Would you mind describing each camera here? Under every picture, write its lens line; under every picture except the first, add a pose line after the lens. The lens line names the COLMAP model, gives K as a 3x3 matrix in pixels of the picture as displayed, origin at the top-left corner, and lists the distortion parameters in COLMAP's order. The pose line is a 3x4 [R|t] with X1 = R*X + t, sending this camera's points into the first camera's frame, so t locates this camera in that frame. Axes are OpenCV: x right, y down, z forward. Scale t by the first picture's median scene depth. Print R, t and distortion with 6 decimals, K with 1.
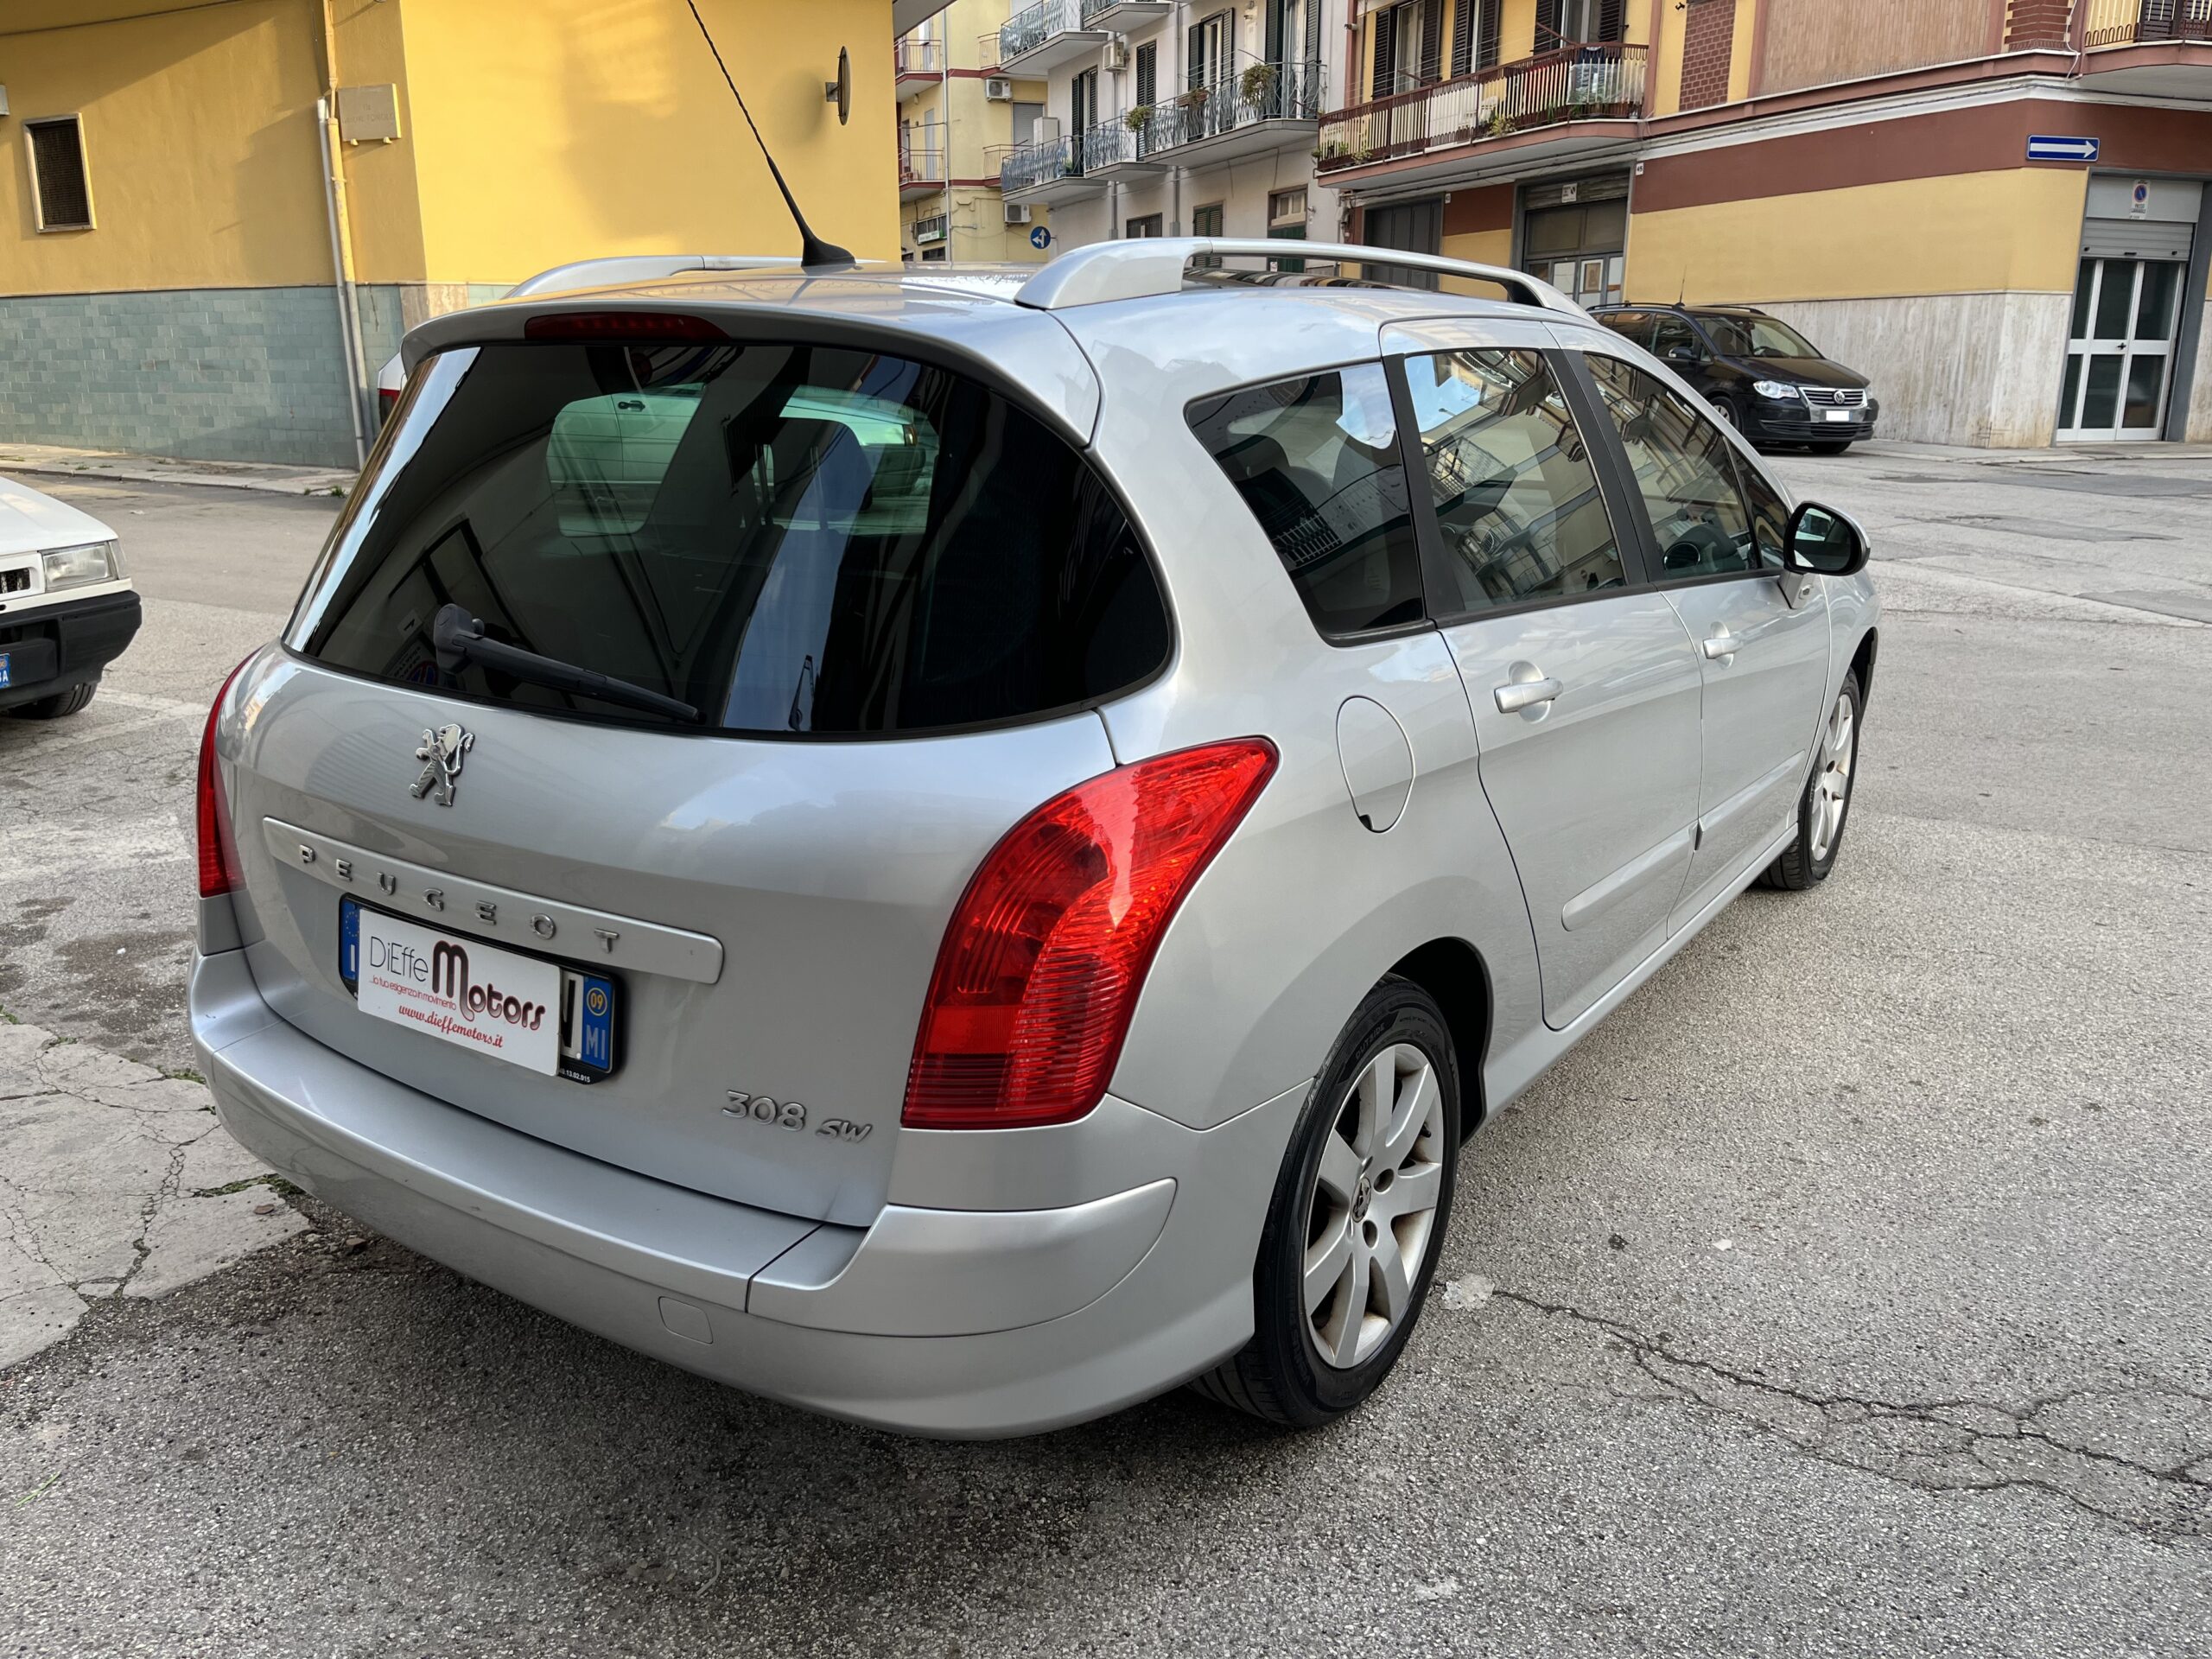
lens RADIAL K [[1680.7, 0, 1101.9], [0, 1680.7, 835.5], [0, 0, 1]] dist [0.064182, -0.093116]
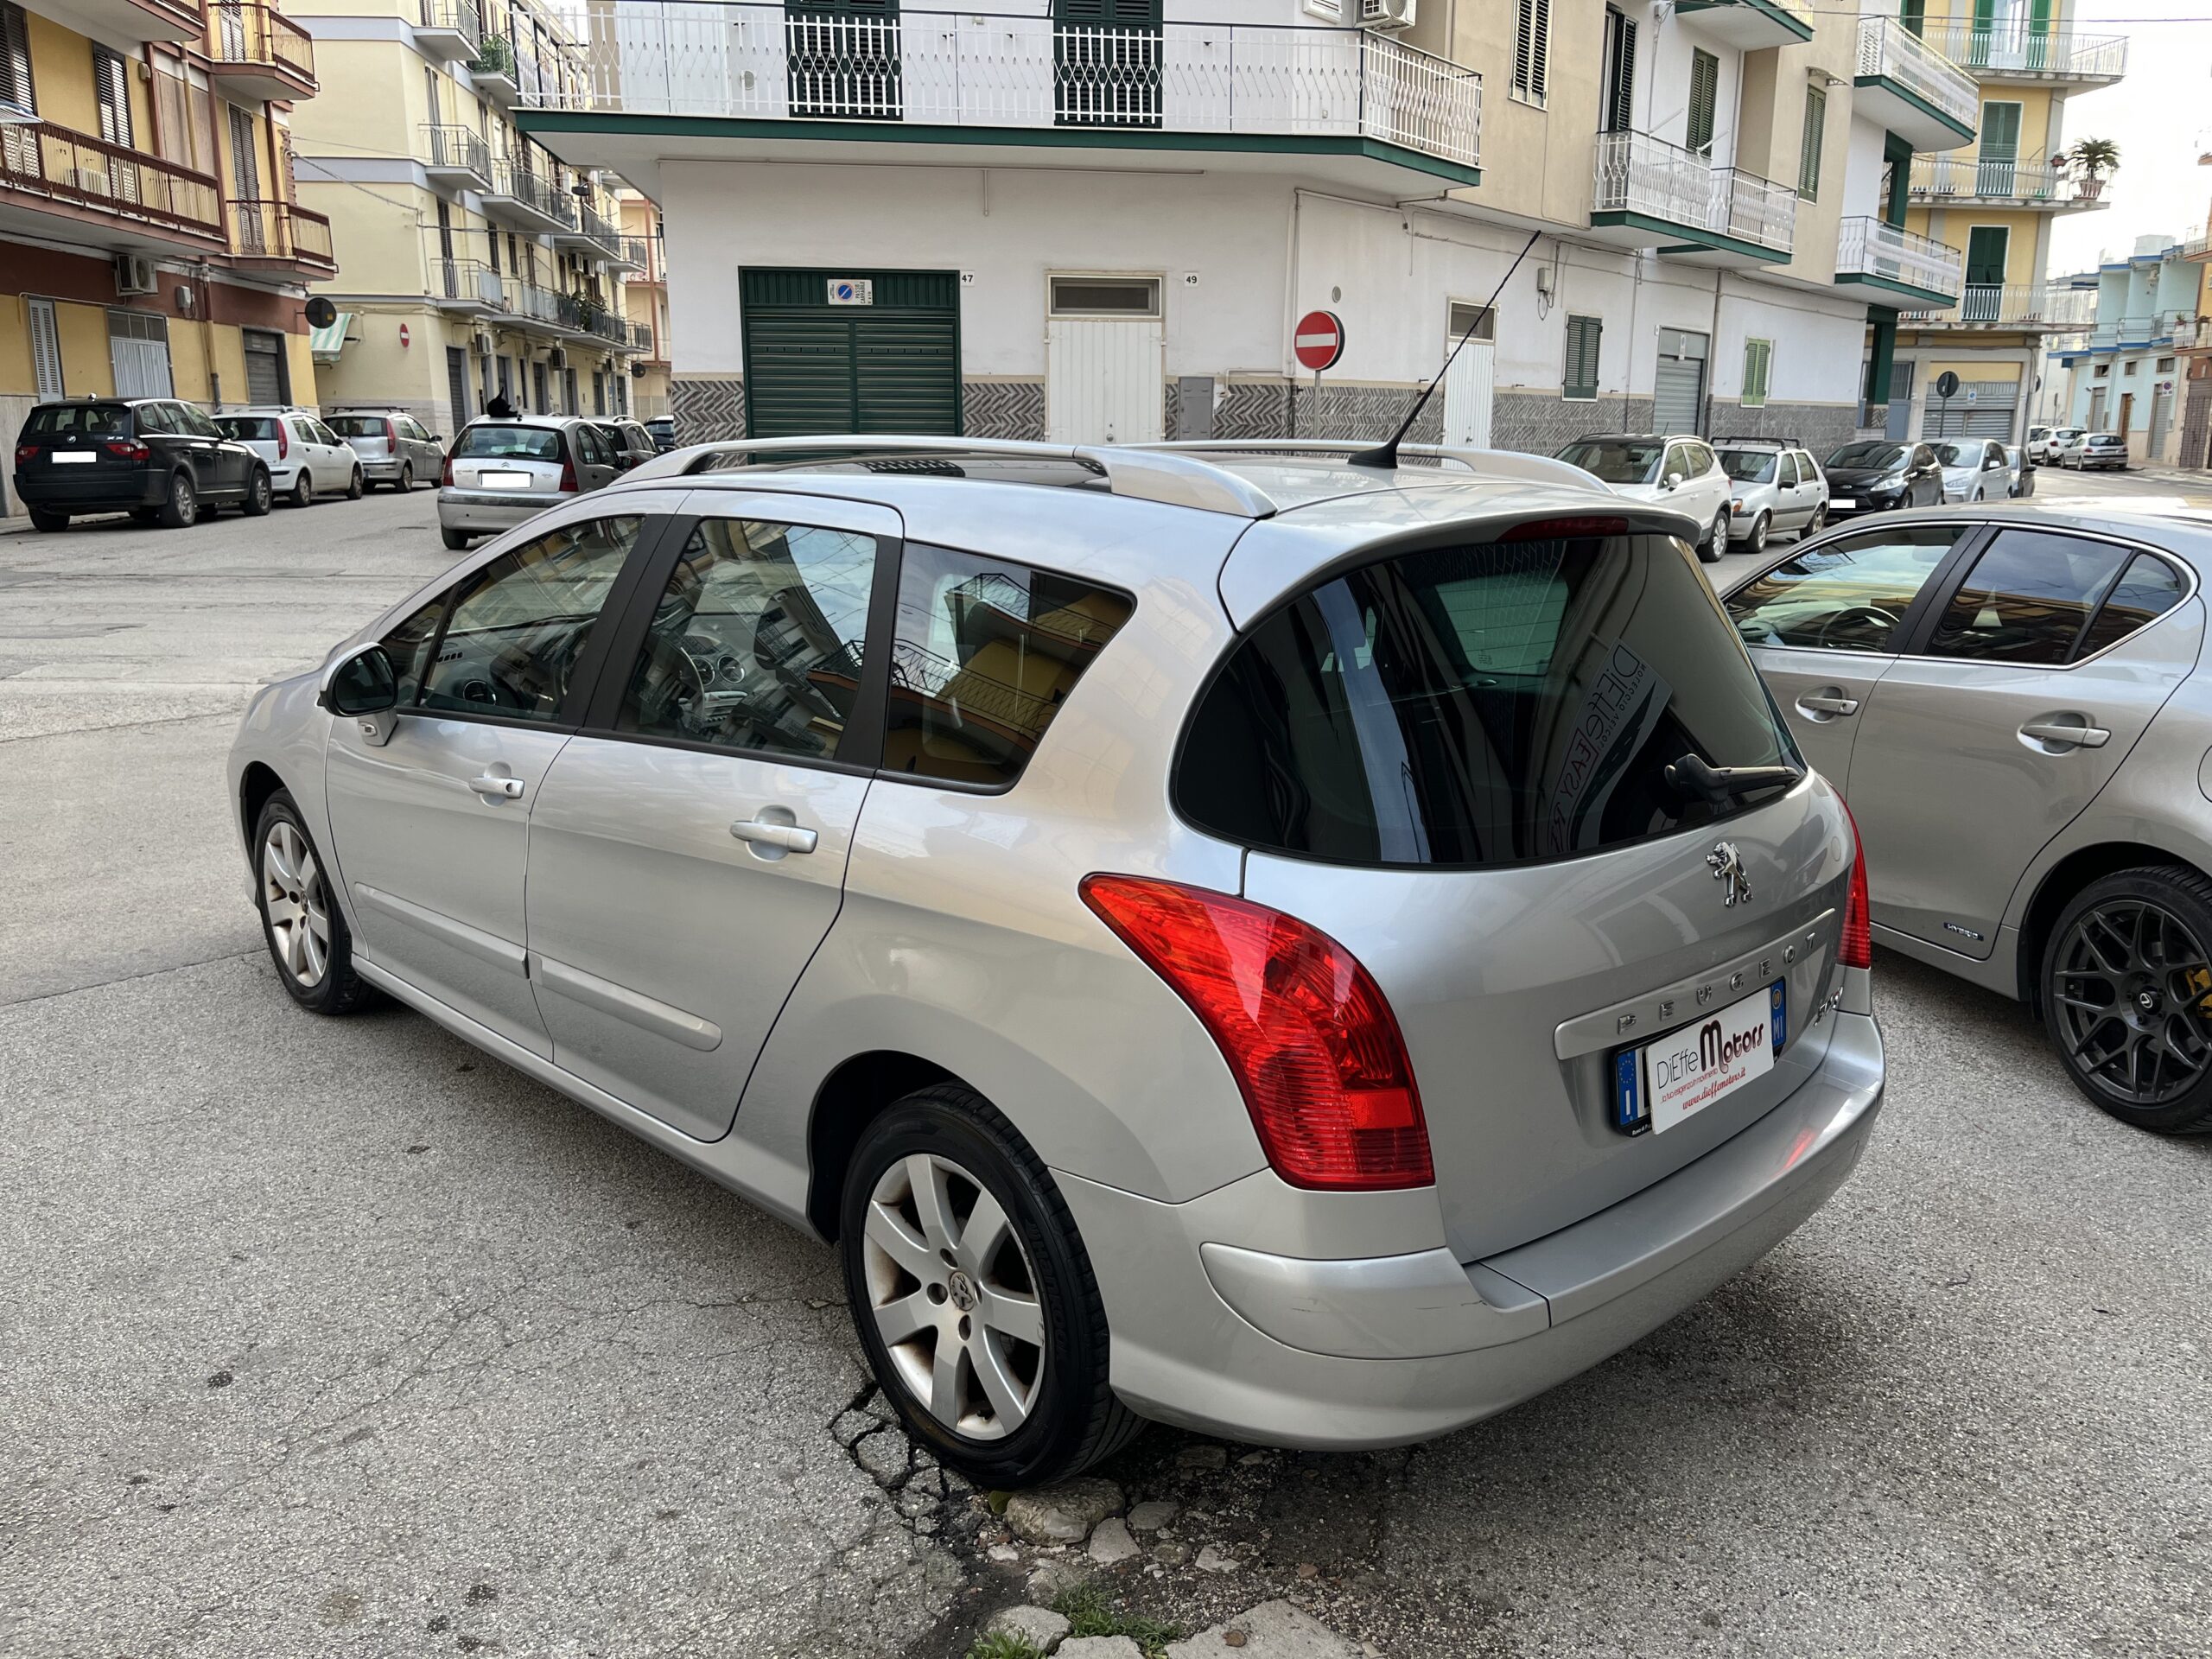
lens RADIAL K [[1680.7, 0, 1115.3], [0, 1680.7, 830.0], [0, 0, 1]] dist [0.064182, -0.093116]
pose [[0.200172, -0.224668, 0.953654, -0.174335], [0.265437, 0.949388, 0.167948, -0.042504], [-0.943119, 0.219516, 0.249676, 0.114475]]
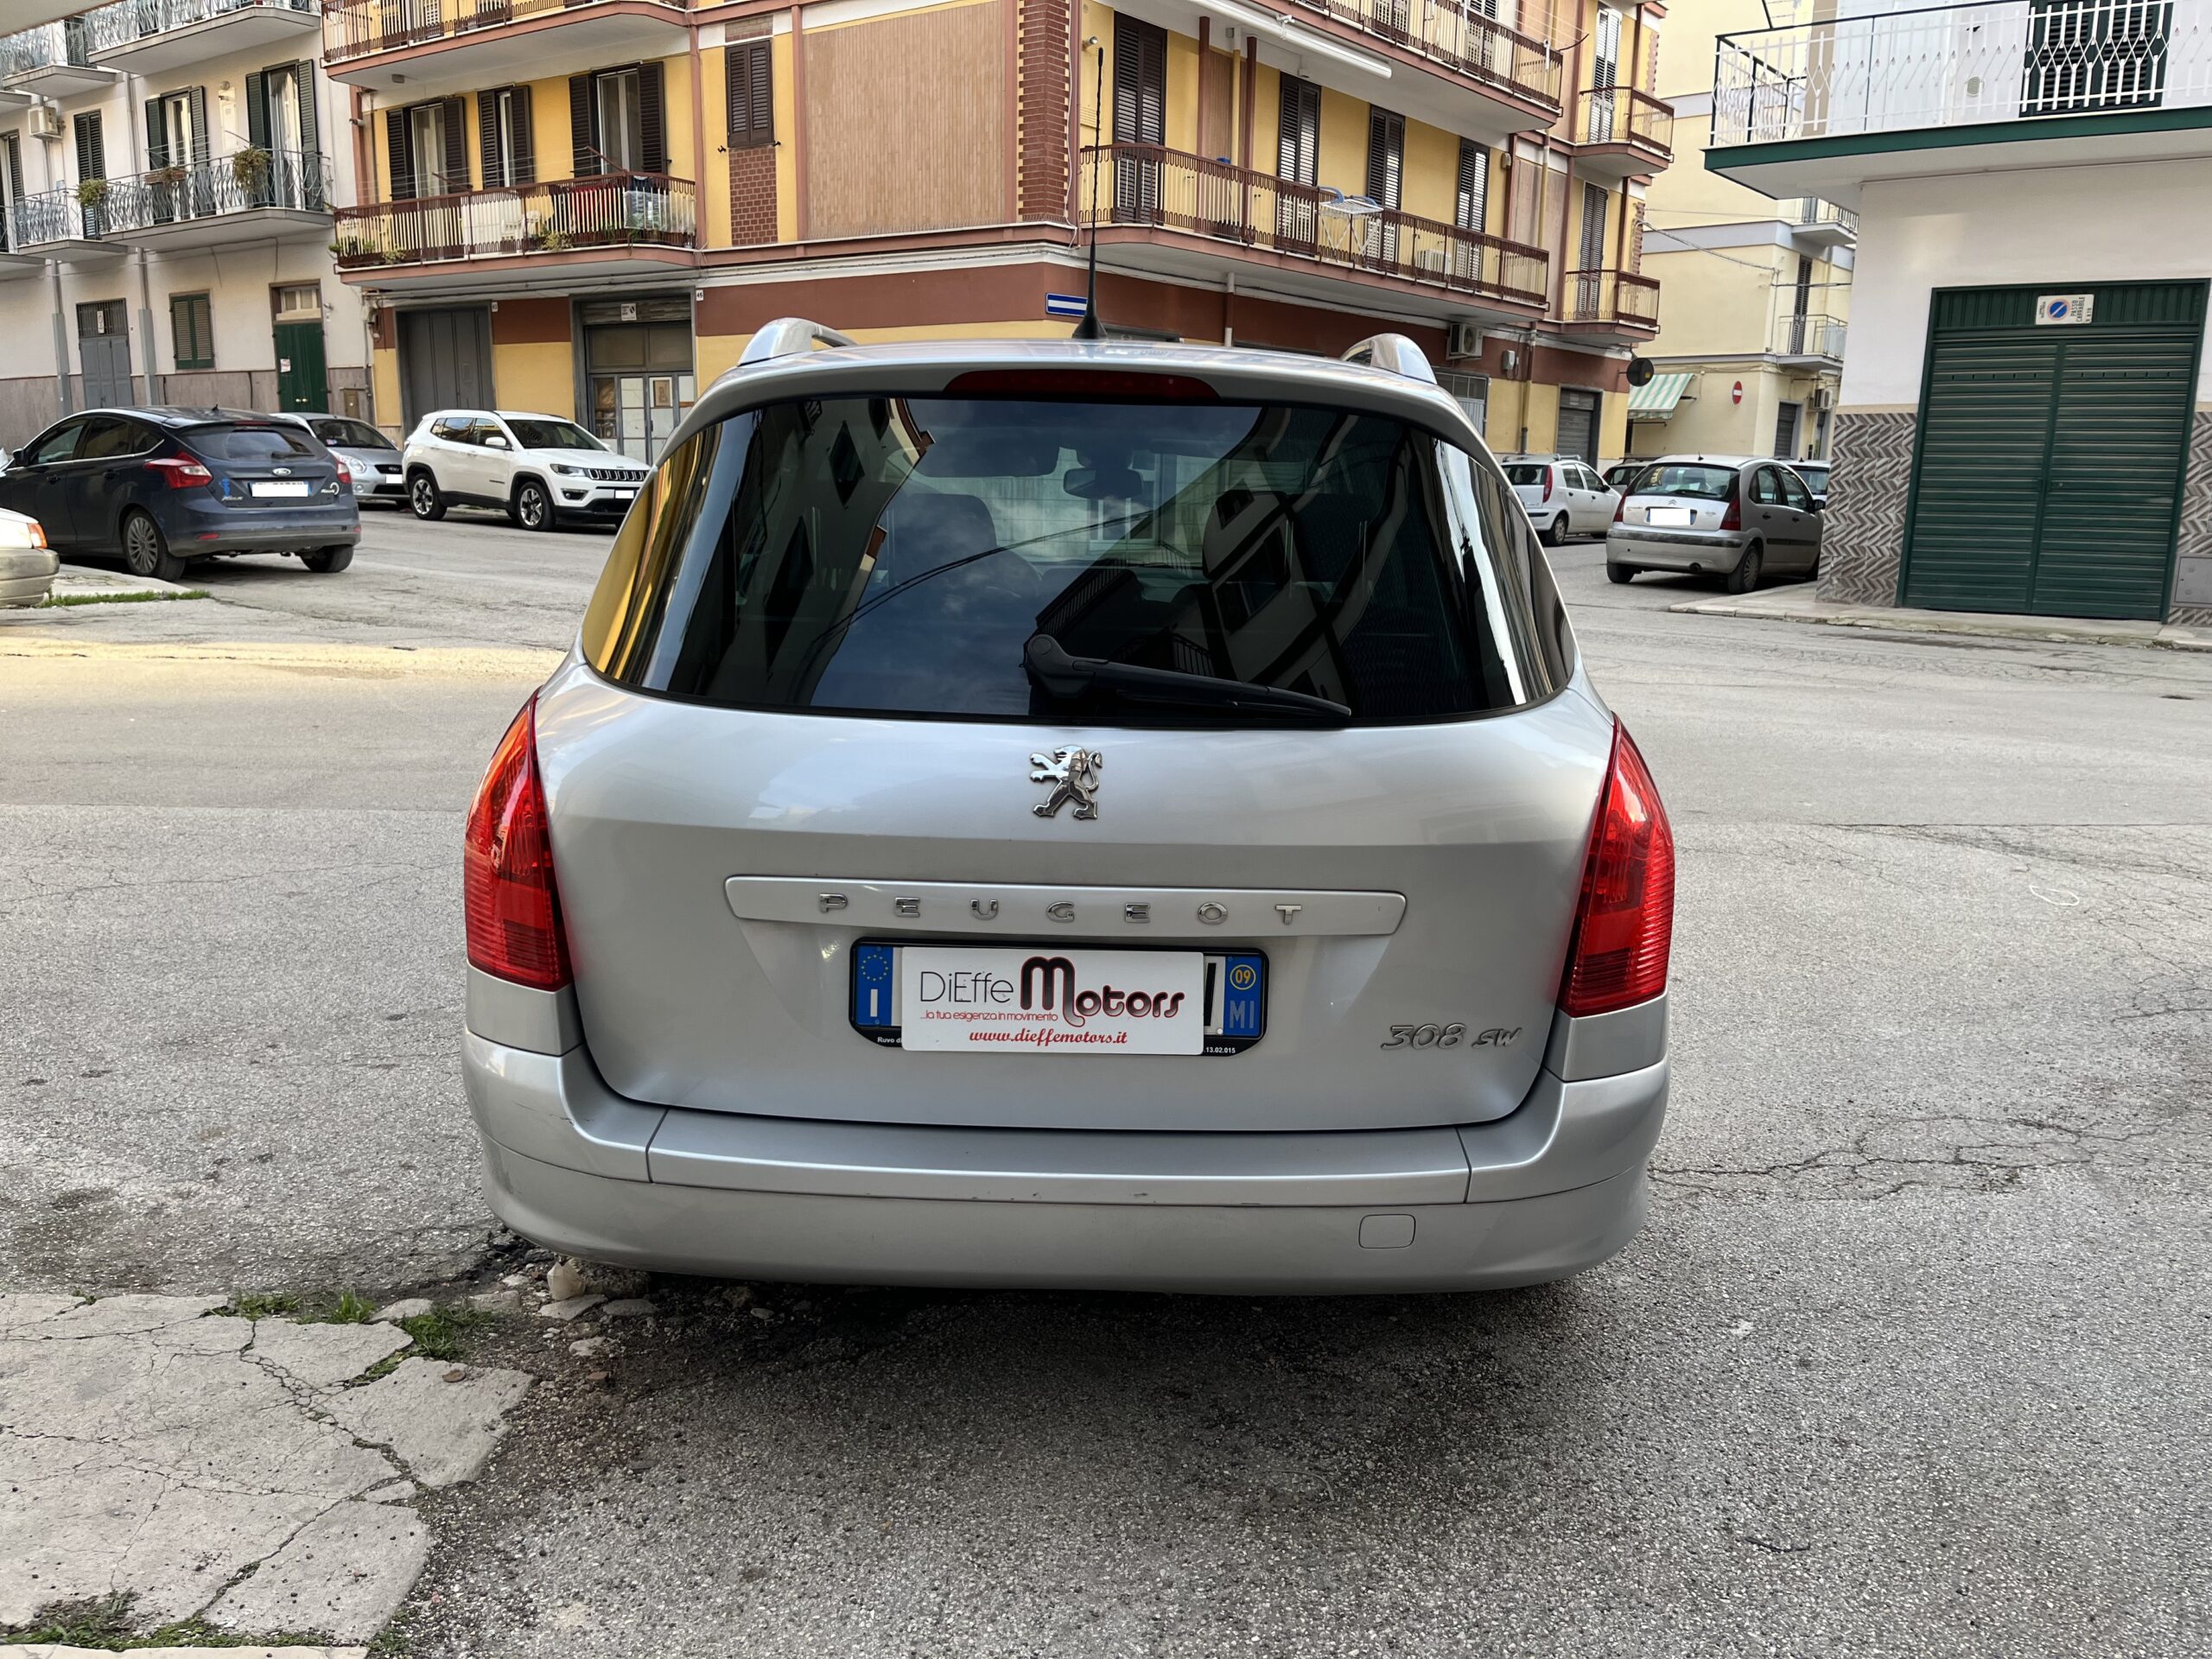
lens RADIAL K [[1680.7, 0, 1120.3], [0, 1680.7, 834.5], [0, 0, 1]] dist [0.064182, -0.093116]
pose [[0.828971, -0.098620, 0.550528, -0.097935], [0.134345, 0.990623, -0.024836, 0.002189], [-0.542917, 0.094549, 0.834447, 0.010852]]
